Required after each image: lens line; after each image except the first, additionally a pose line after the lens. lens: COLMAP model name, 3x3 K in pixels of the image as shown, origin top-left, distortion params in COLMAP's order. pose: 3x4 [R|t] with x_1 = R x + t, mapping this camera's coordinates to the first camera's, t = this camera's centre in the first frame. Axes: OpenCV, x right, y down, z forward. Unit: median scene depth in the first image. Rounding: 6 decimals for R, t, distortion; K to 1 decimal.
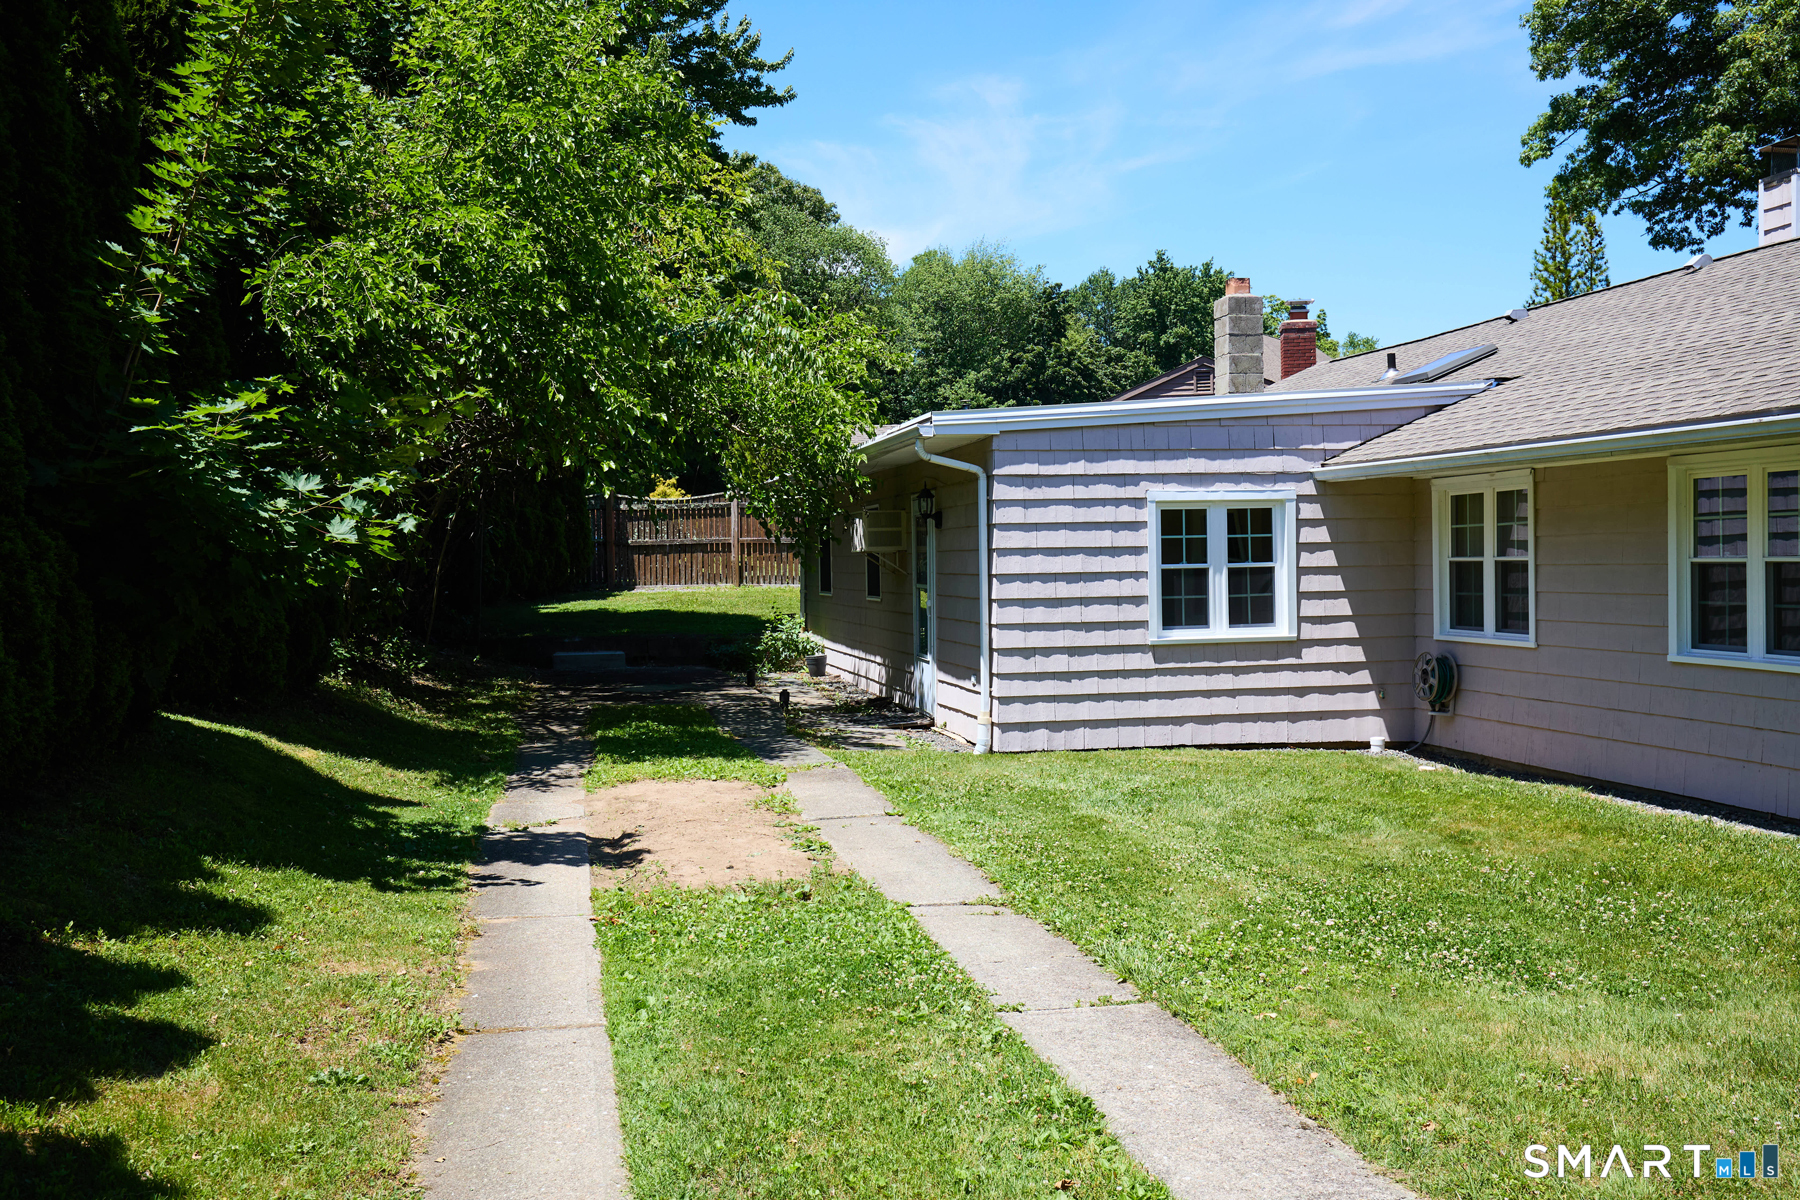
lens RADIAL K [[1796.4, 0, 900.0], [0, 1796.4, 600.0], [0, 0, 1]] dist [0.003728, 0.000335]
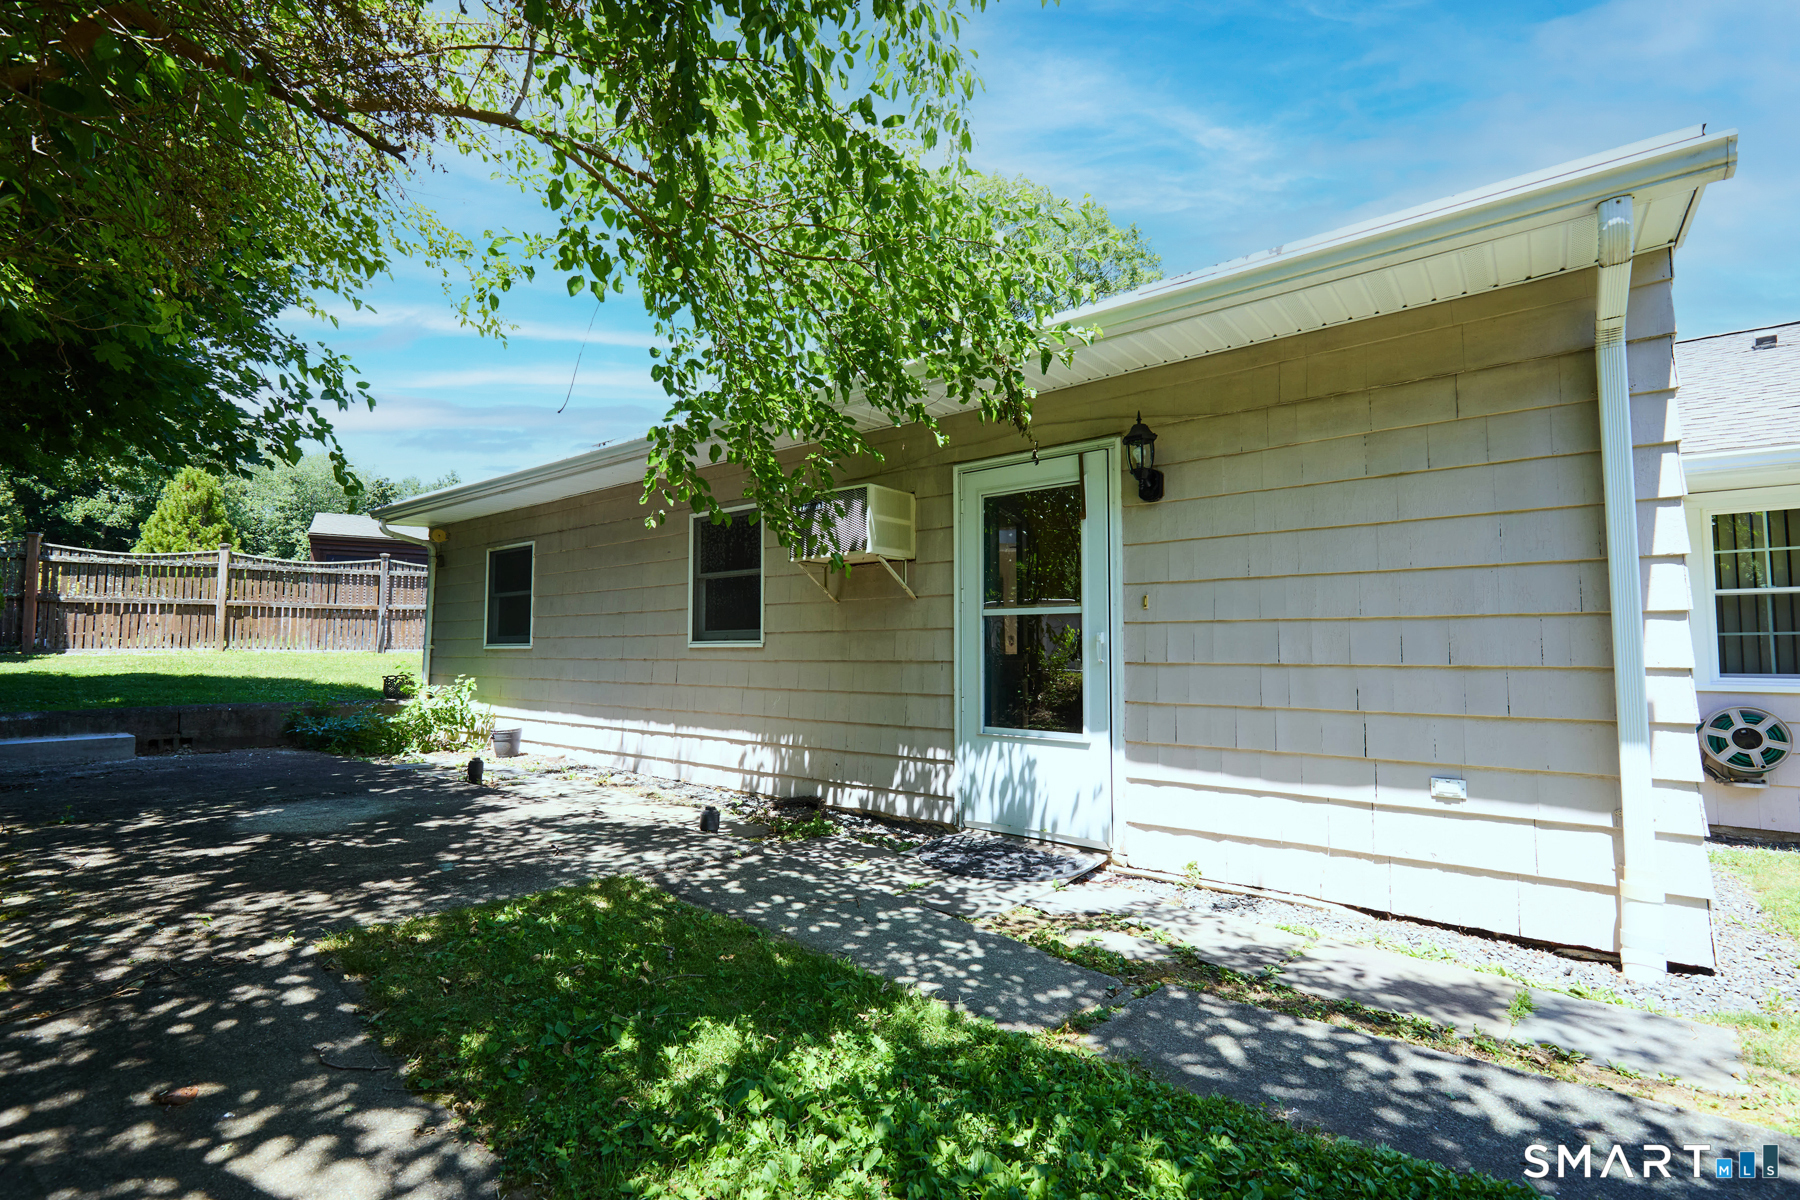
lens RADIAL K [[823.0, 0, 895.0], [0, 823.0, 602.0], [0, 0, 1]] dist [0.001844, -0.000066]
pose [[0.760915, 0.056289, 0.646405, -0.102627], [0.003247, 0.995887, -0.090544, 0.007116], [-0.648843, 0.070995, 0.757603, 0.442092]]
